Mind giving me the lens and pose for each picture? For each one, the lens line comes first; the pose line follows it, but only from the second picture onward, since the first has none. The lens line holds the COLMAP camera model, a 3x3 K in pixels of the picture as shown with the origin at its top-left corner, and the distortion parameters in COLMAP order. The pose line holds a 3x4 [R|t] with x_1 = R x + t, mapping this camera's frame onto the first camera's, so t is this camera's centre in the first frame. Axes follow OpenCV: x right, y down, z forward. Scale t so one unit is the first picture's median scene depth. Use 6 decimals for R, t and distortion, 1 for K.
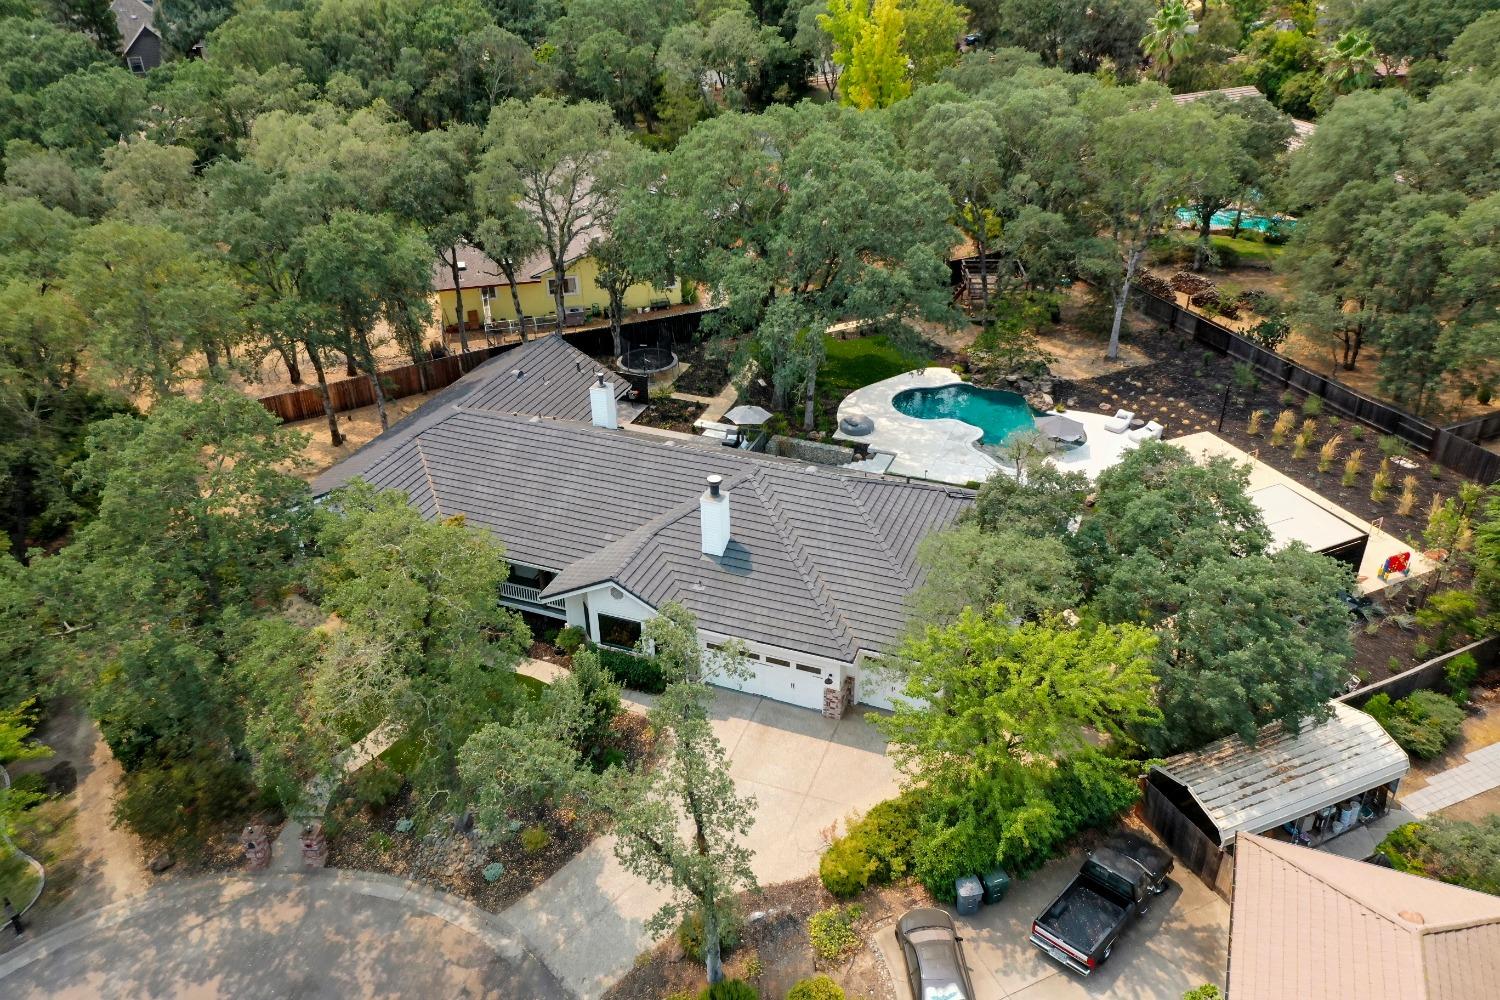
lens RADIAL K [[1214.0, 0, 745.2], [0, 1214.0, 473.1], [0, 0, 1]] dist [0.004639, 0.011946]
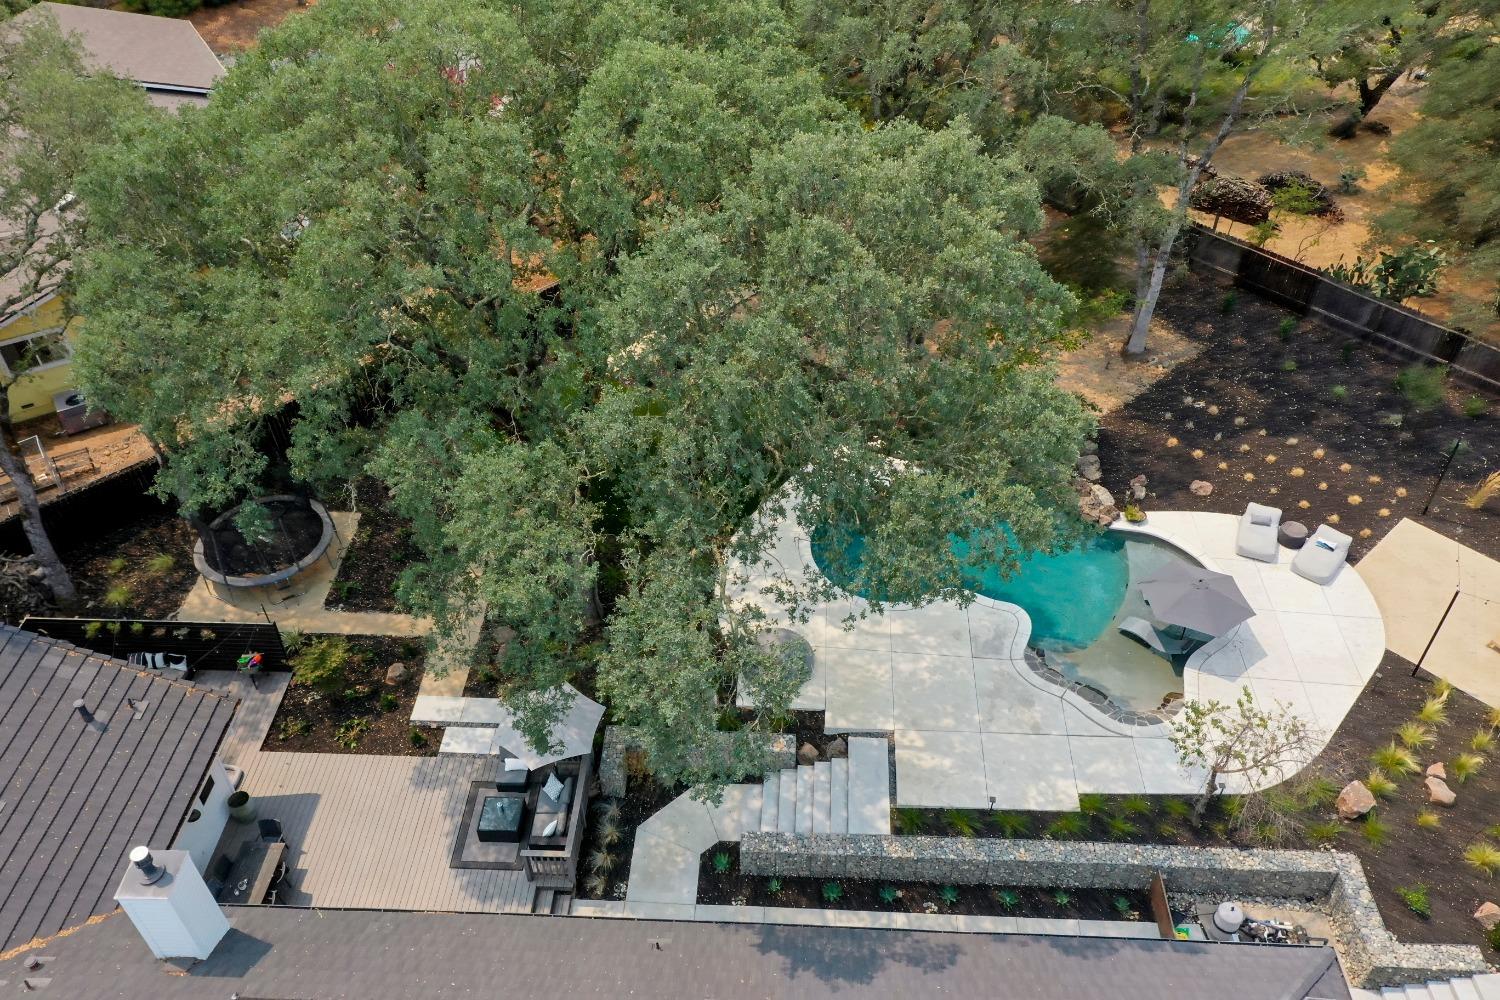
lens RADIAL K [[1201.6, 0, 750.0], [0, 1201.6, 500.0], [0, 0, 1]] dist [0.010182, -0.004356]
pose [[0.944339, -0.211540, 0.251941, -0.019862], [0.157477, 0.963075, 0.218375, -0.196653], [-0.288833, -0.166545, 0.942782, 0.574234]]
